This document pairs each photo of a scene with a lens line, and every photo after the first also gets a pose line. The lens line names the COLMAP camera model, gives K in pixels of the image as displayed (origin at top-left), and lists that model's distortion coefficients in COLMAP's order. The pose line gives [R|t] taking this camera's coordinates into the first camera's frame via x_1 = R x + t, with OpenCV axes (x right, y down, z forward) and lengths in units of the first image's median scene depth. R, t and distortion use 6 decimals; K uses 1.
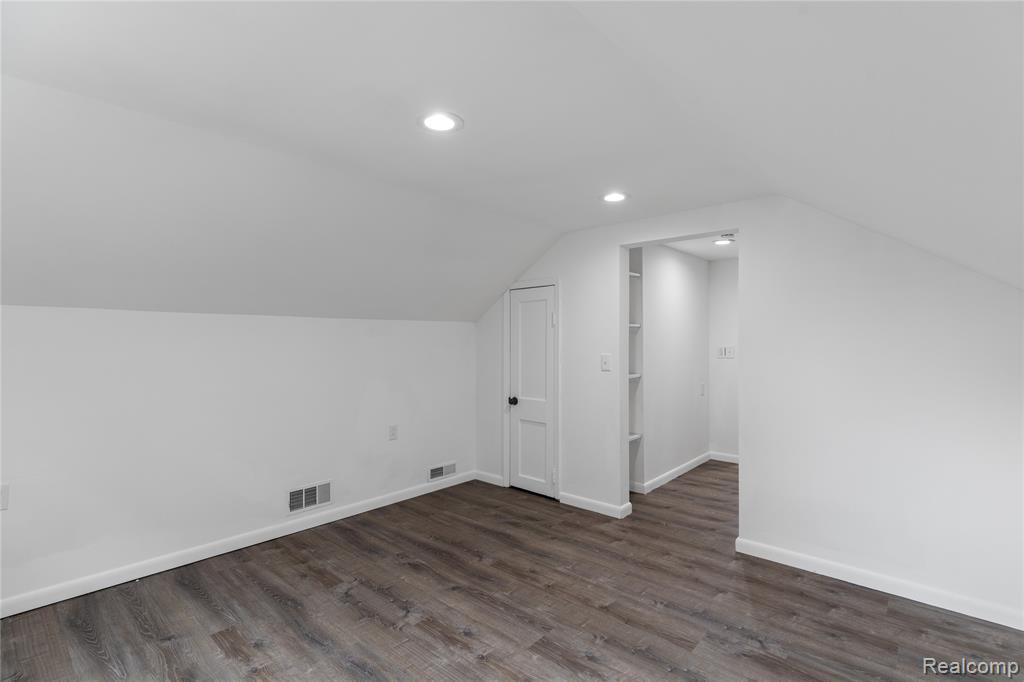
lens RADIAL K [[477.8, 0, 513.0], [0, 477.8, 341.4], [0, 0, 1]] dist [-0.008292, 0.001315]
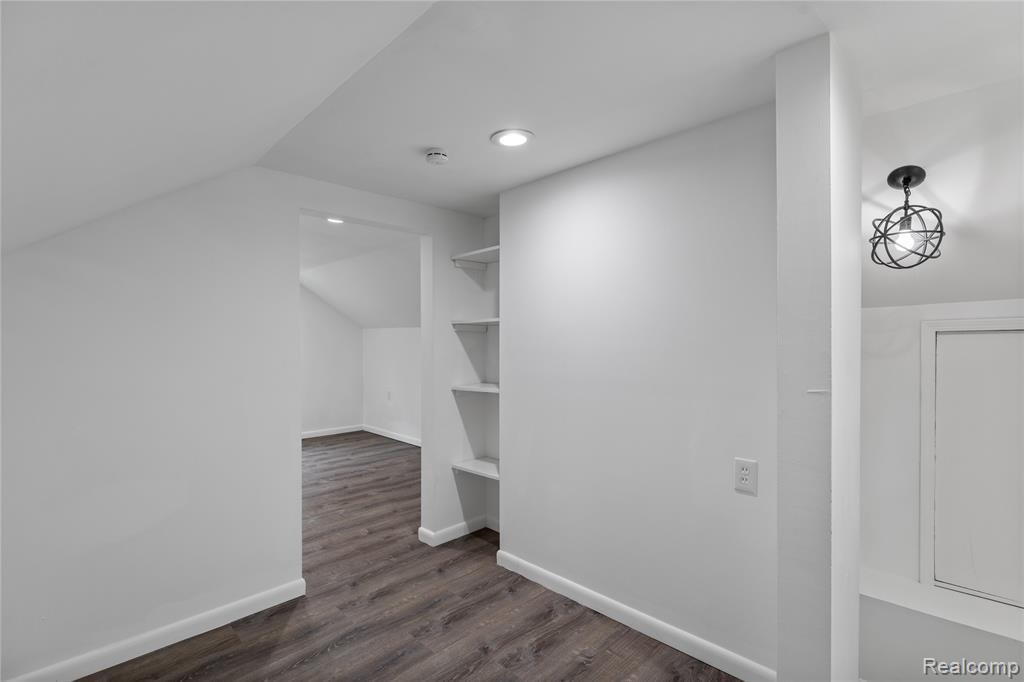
lens RADIAL K [[477.8, 0, 512.9], [0, 477.8, 343.6], [0, 0, 1]] dist [-0.008292, 0.001315]
pose [[-0.072405, 0.000520, -0.997375, 1.319658], [0.005919, 0.999982, 0.000091, 0.007893], [0.997358, -0.005897, -0.072407, 1.486328]]
